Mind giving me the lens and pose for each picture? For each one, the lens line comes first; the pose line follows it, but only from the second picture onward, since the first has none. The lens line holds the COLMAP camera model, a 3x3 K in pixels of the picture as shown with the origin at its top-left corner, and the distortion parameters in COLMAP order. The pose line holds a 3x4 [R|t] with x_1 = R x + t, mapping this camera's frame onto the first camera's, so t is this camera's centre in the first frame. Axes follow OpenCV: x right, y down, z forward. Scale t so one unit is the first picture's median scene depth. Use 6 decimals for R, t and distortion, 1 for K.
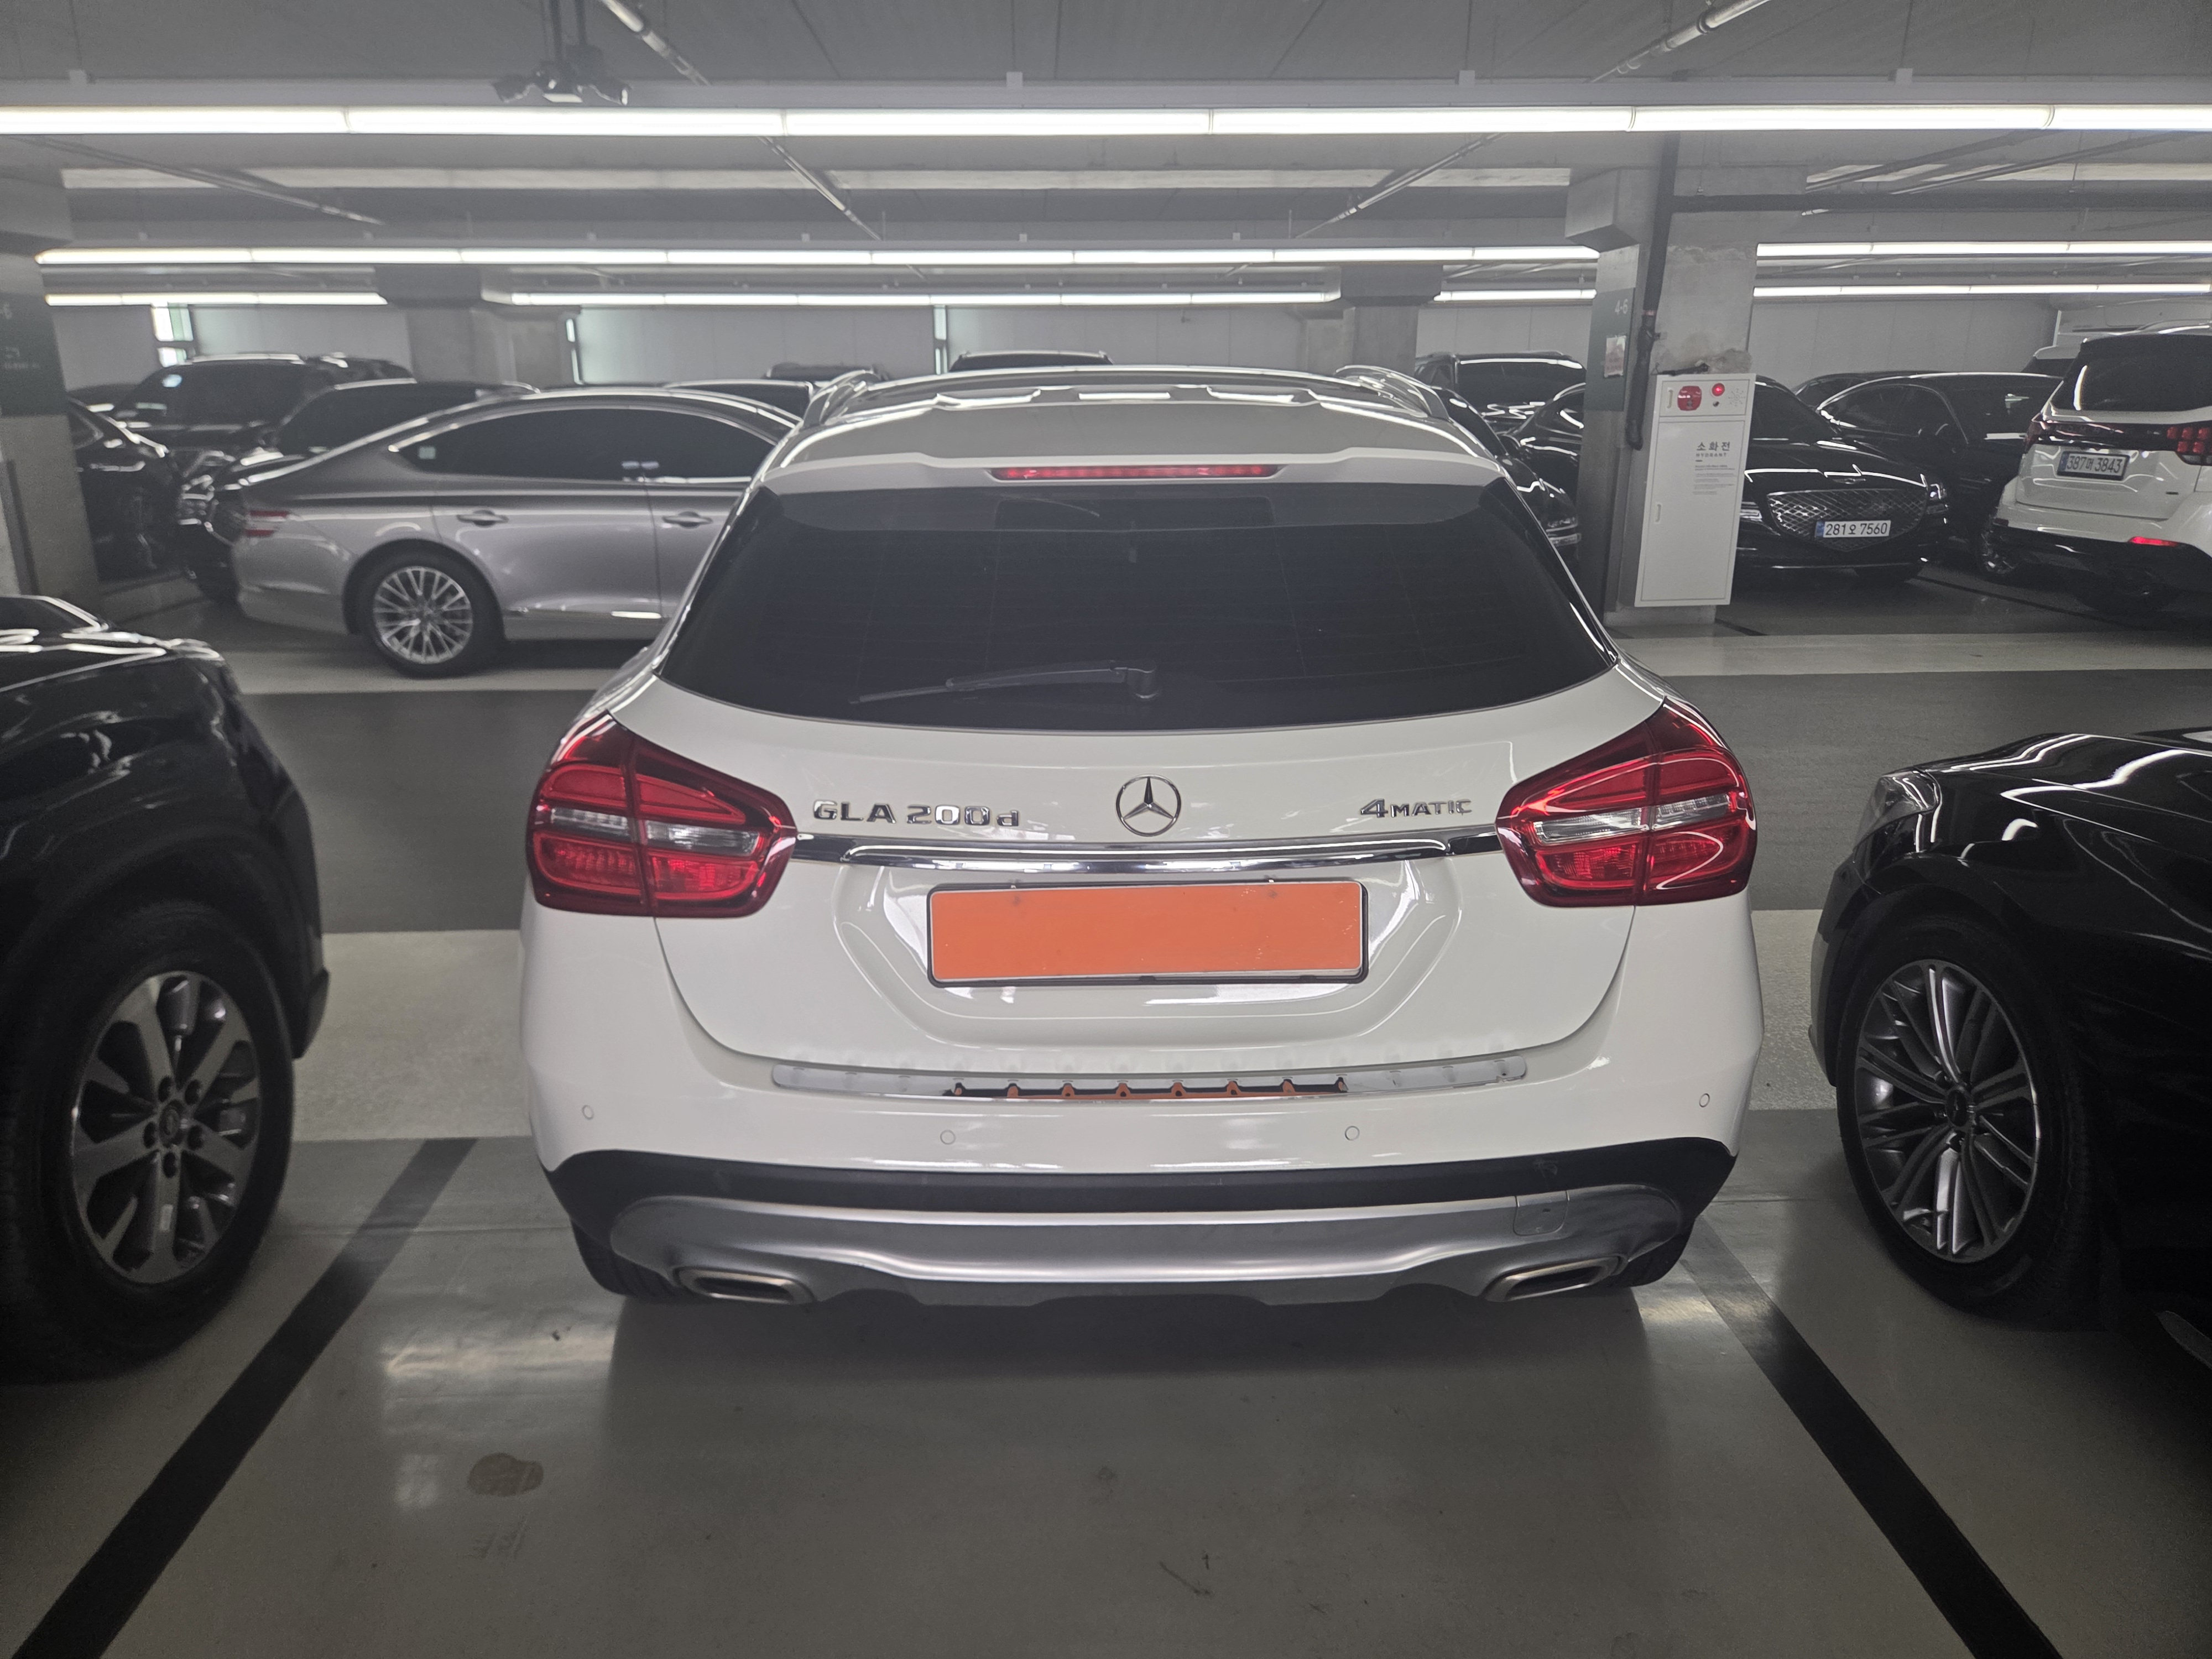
lens RADIAL K [[1497.7, 0, 1091.7], [0, 1497.7, 844.1], [0, 0, 1]] dist [0.054350, -0.043032]
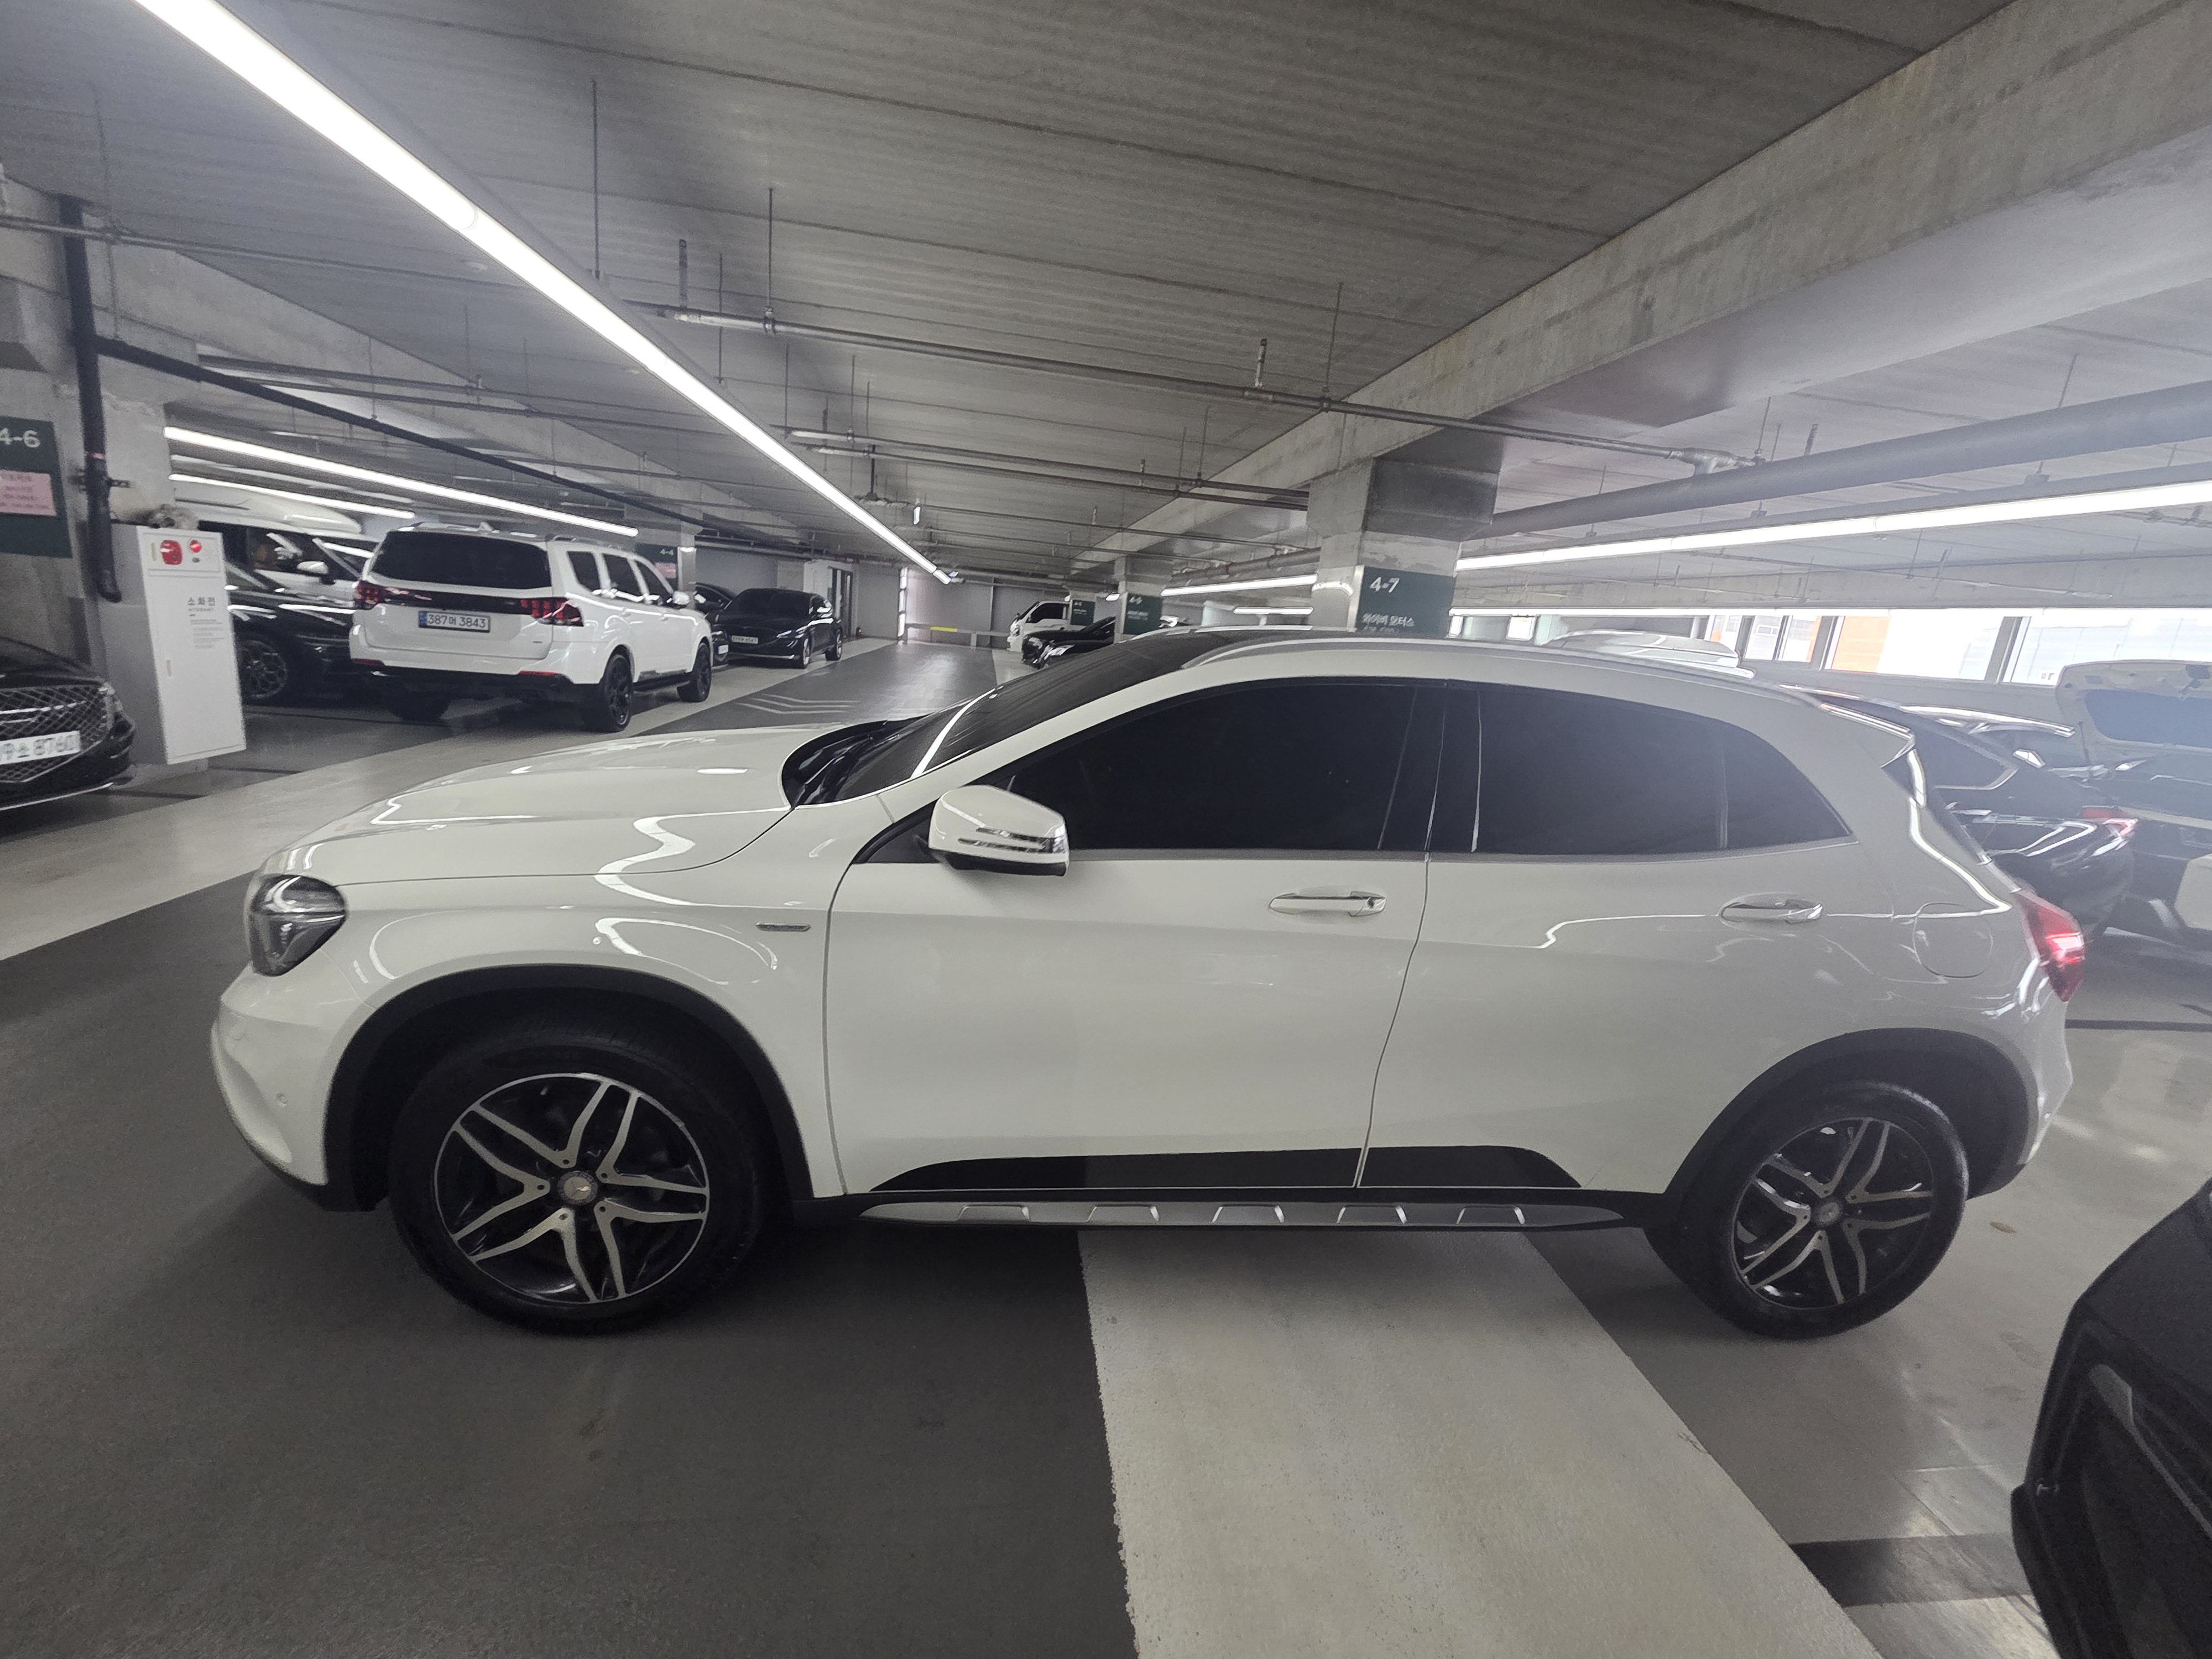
lens RADIAL K [[909.3, 0, 1115.4], [0, 909.3, 818.8], [0, 0, 1]] dist [0.001817, 0.000770]
pose [[-0.087793, -0.215336, 0.972586, -0.278785], [0.200637, 0.952524, 0.229006, -0.144205], [-0.975724, 0.215242, -0.040421, 0.468417]]
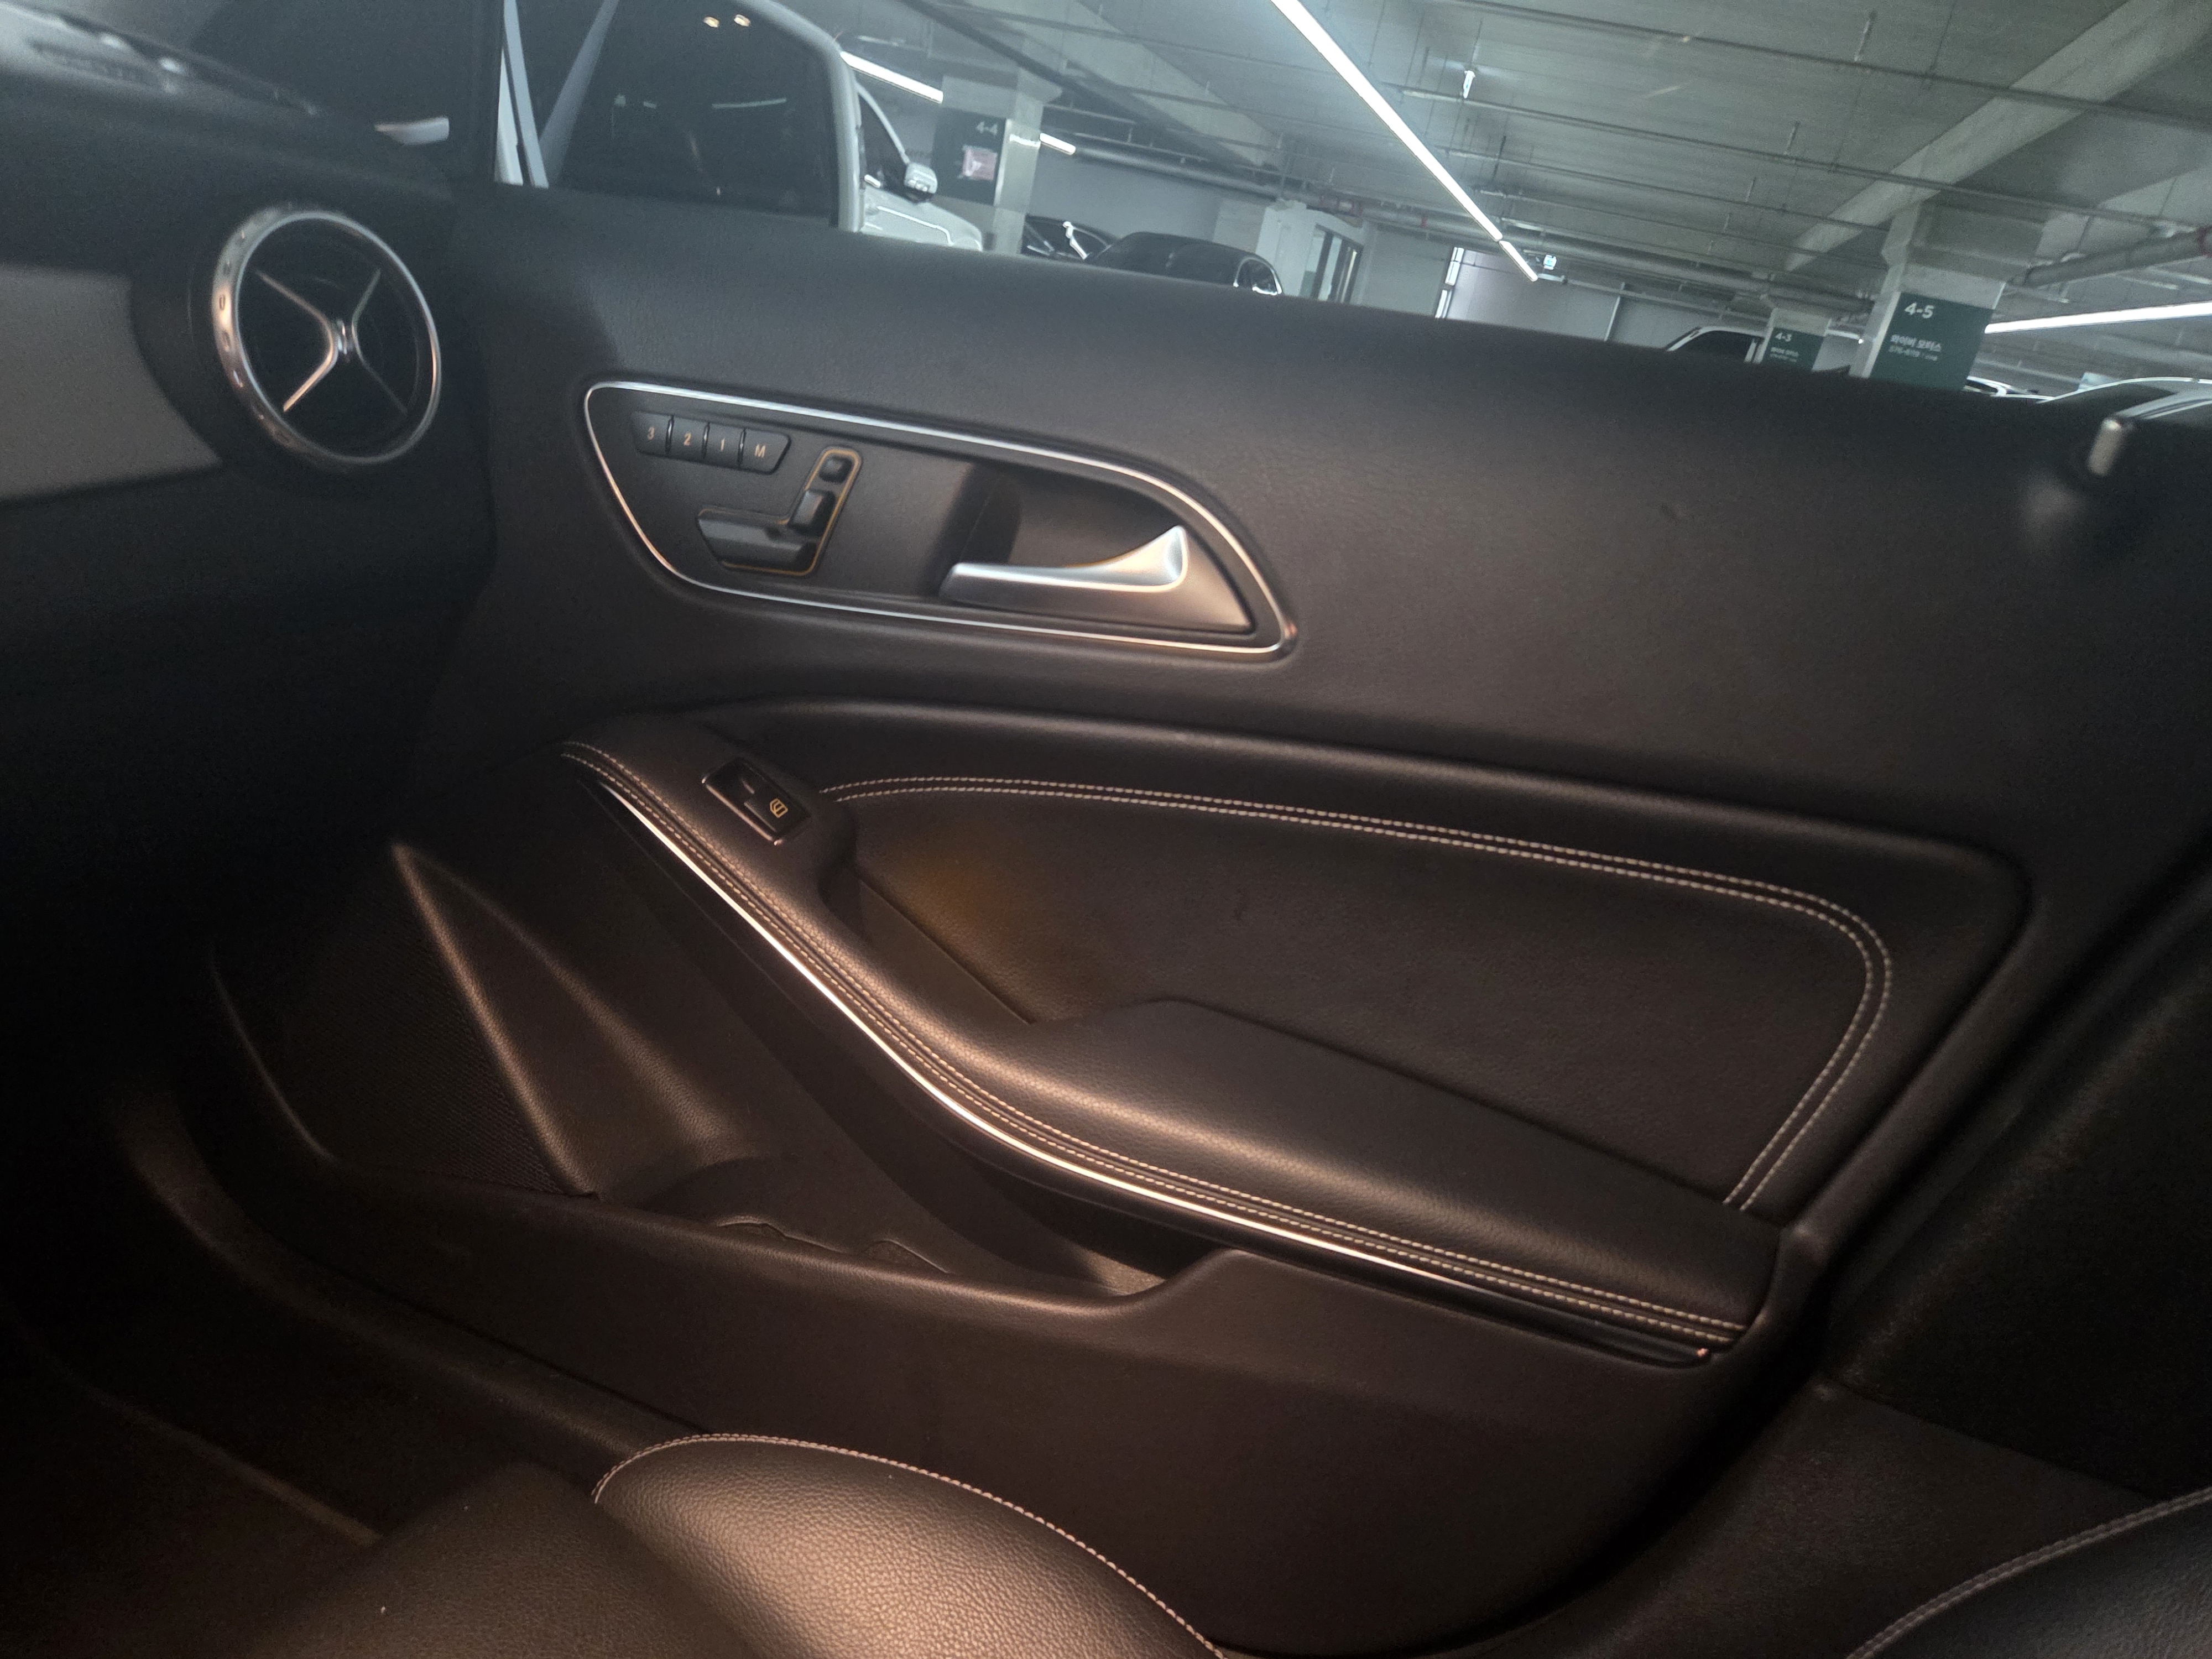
lens RADIAL K [[1497.7, 0, 1113.3], [0, 1497.7, 850.2], [0, 0, 1]] dist [0.054350, -0.043032]
pose [[0.353764, -0.266981, 0.896422, 0.019215], [0.078173, 0.963483, 0.256104, -0.080642], [-0.932062, -0.020525, 0.361717, 0.427622]]
